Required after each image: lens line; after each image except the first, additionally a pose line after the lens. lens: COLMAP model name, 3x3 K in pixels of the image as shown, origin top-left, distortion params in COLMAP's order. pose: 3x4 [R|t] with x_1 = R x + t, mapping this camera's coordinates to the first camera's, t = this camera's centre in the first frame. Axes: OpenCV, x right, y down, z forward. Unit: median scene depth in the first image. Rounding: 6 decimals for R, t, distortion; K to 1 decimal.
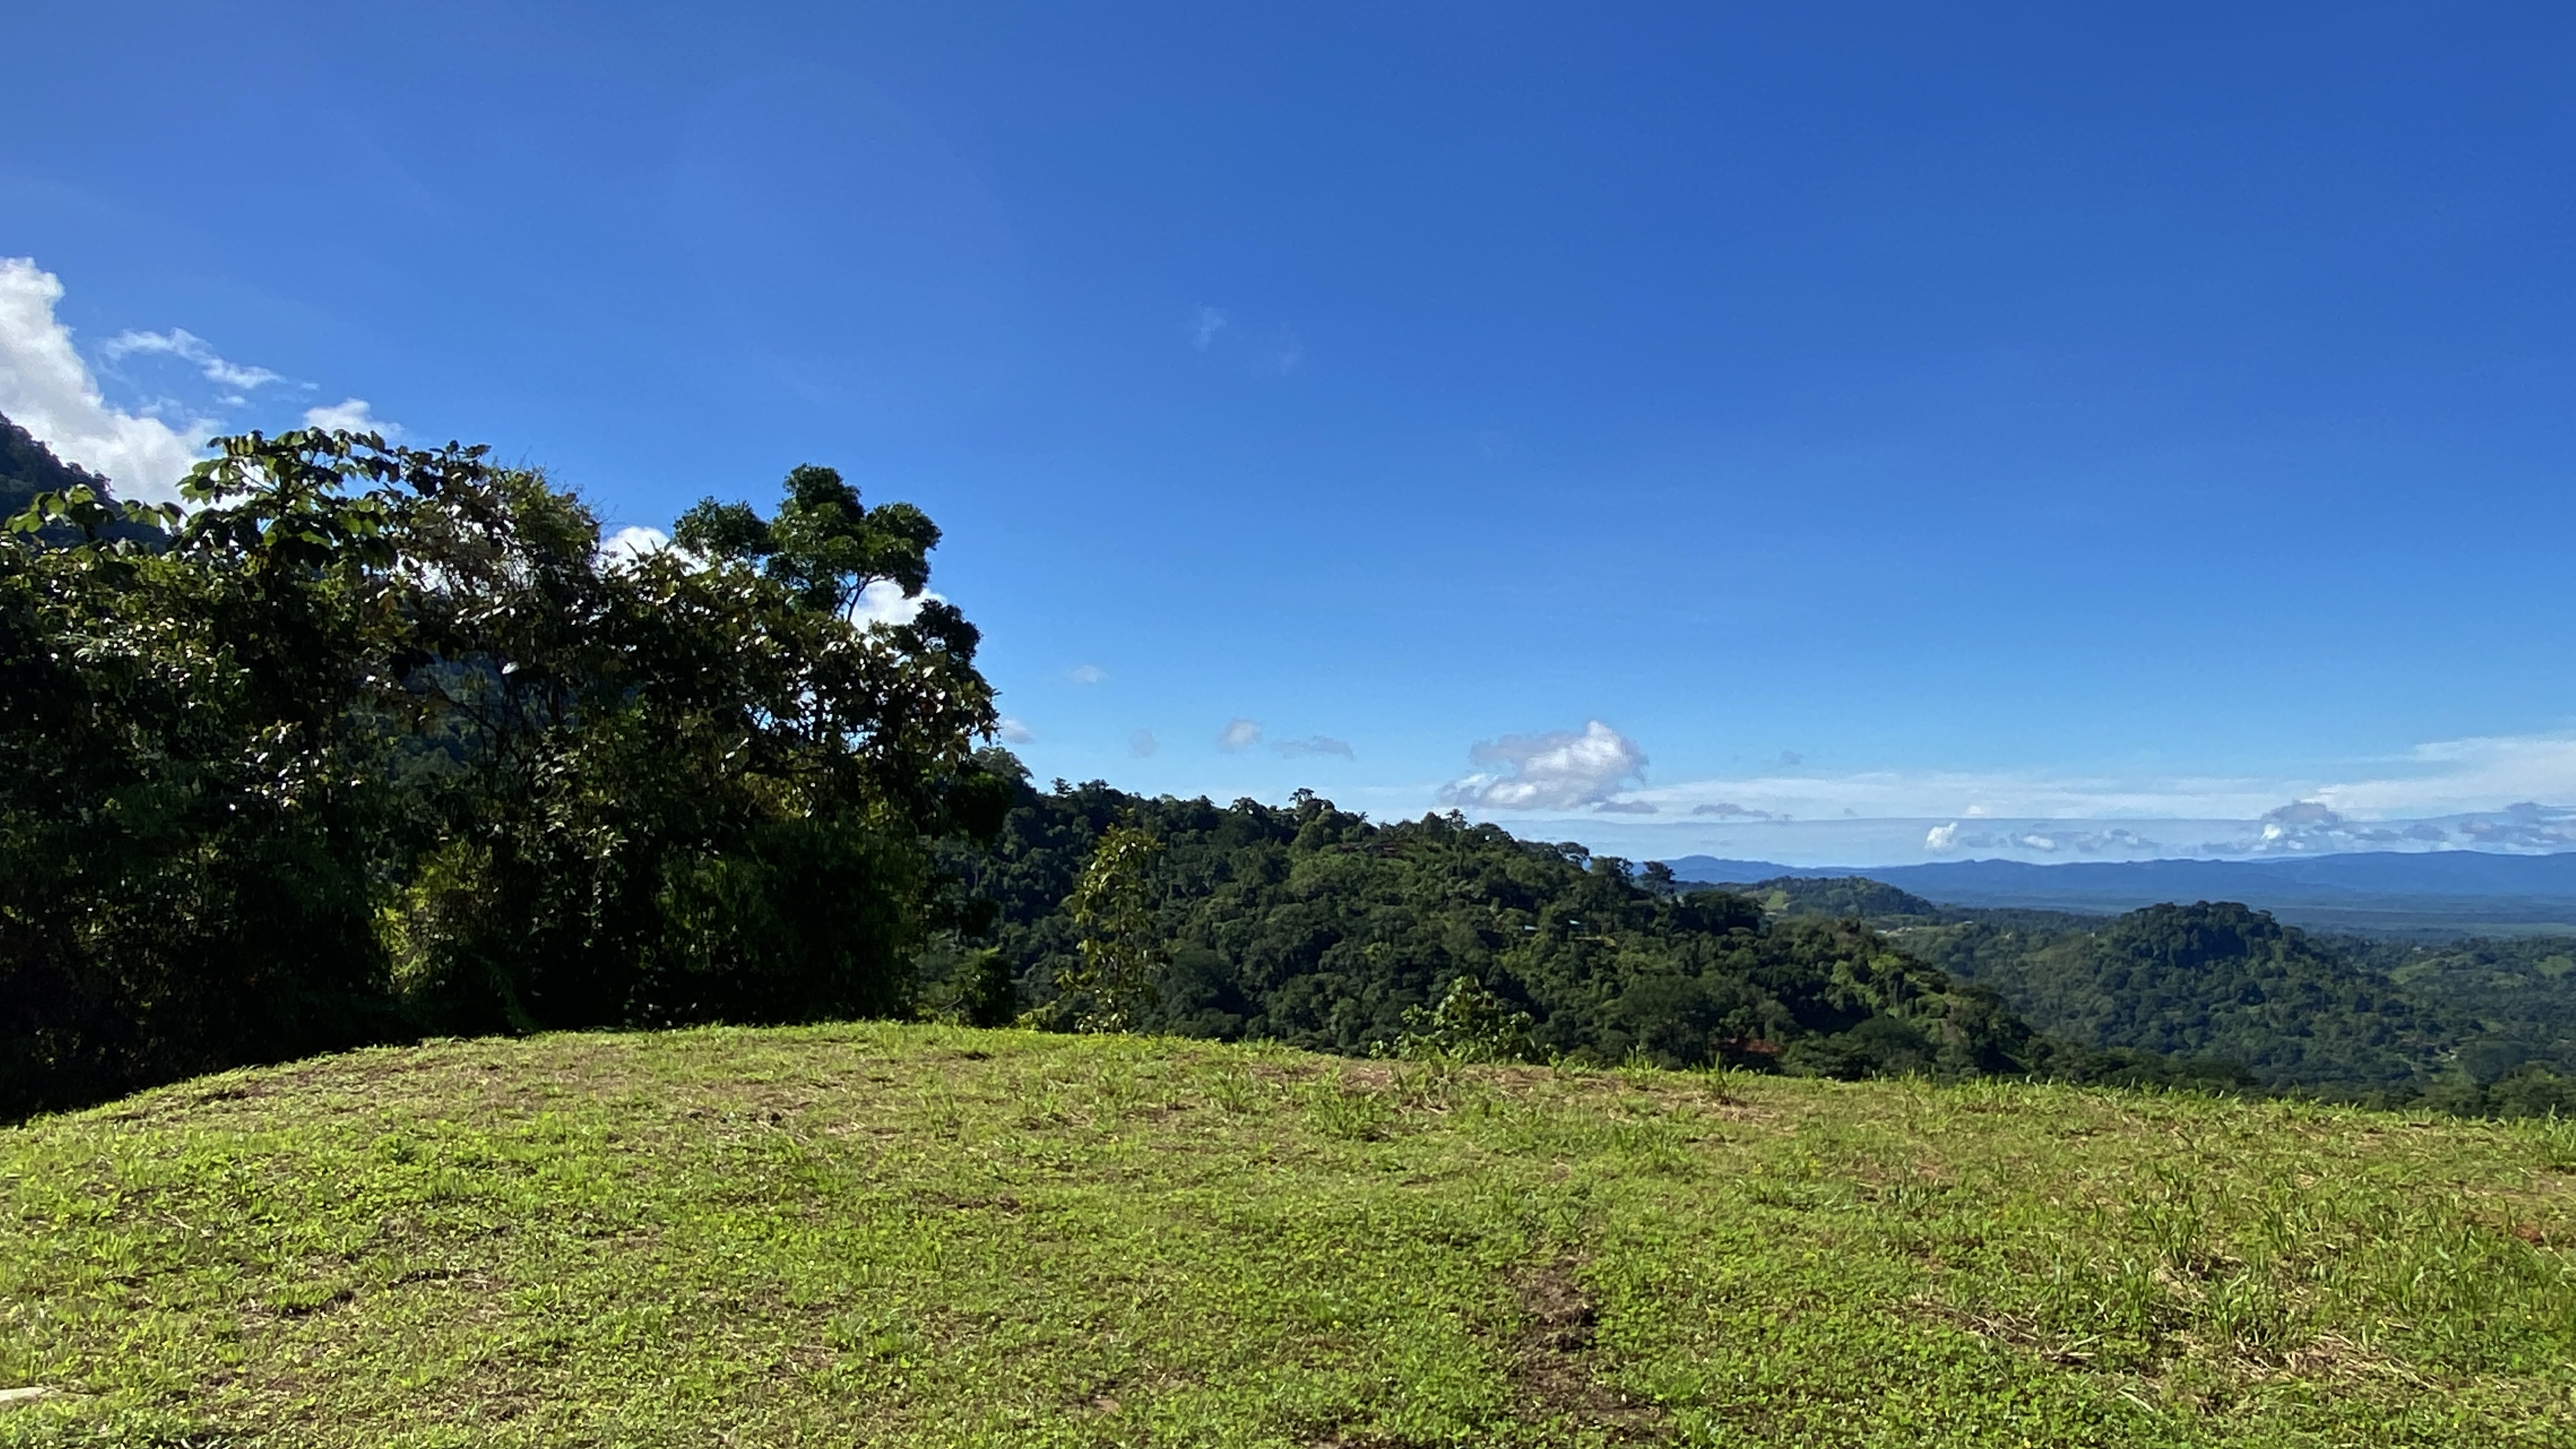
lens RADIAL K [[1752.8, 0, 1269.3], [0, 1752.8, 729.9], [0, 0, 1]] dist [0.024929, -0.032209]
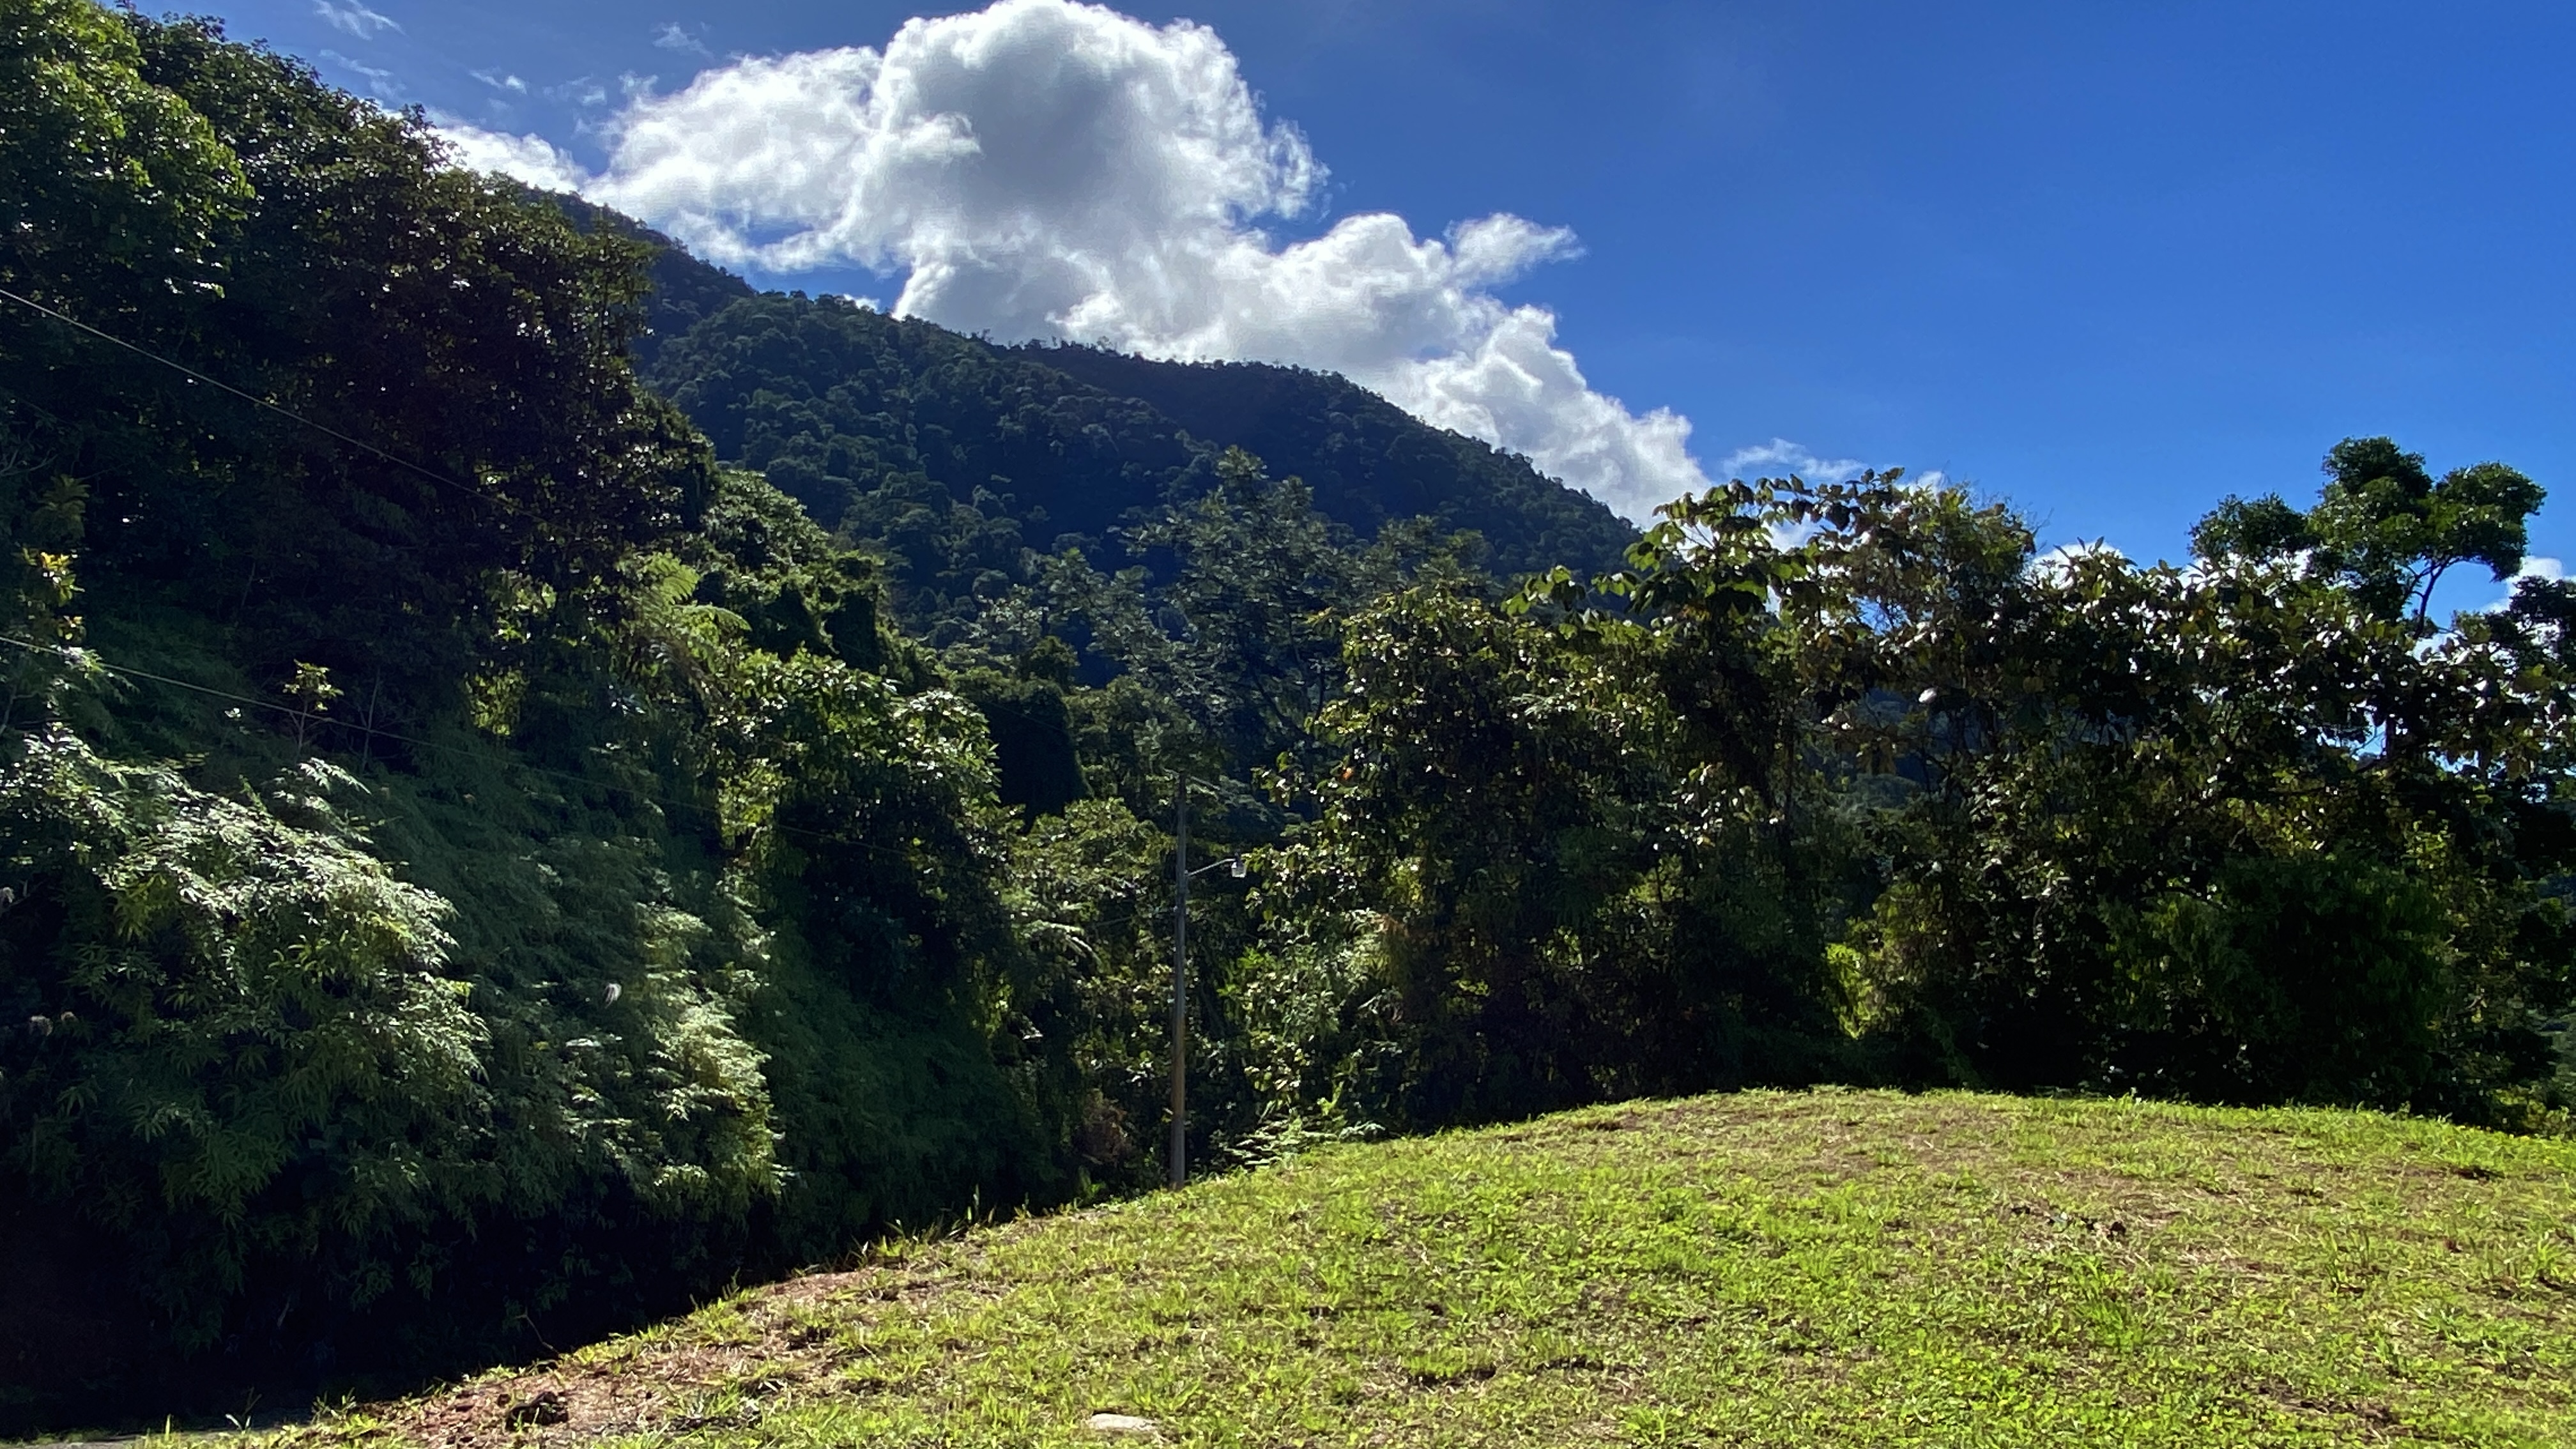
lens RADIAL K [[1752.8, 0, 1292.1], [0, 1752.8, 719.9], [0, 0, 1]] dist [0.024929, -0.032209]
pose [[0.669195, -0.074895, -0.739303, 0.035344], [0.051474, 0.997190, -0.054428, 0.011490], [0.741302, -0.001632, 0.671169, 0.113063]]
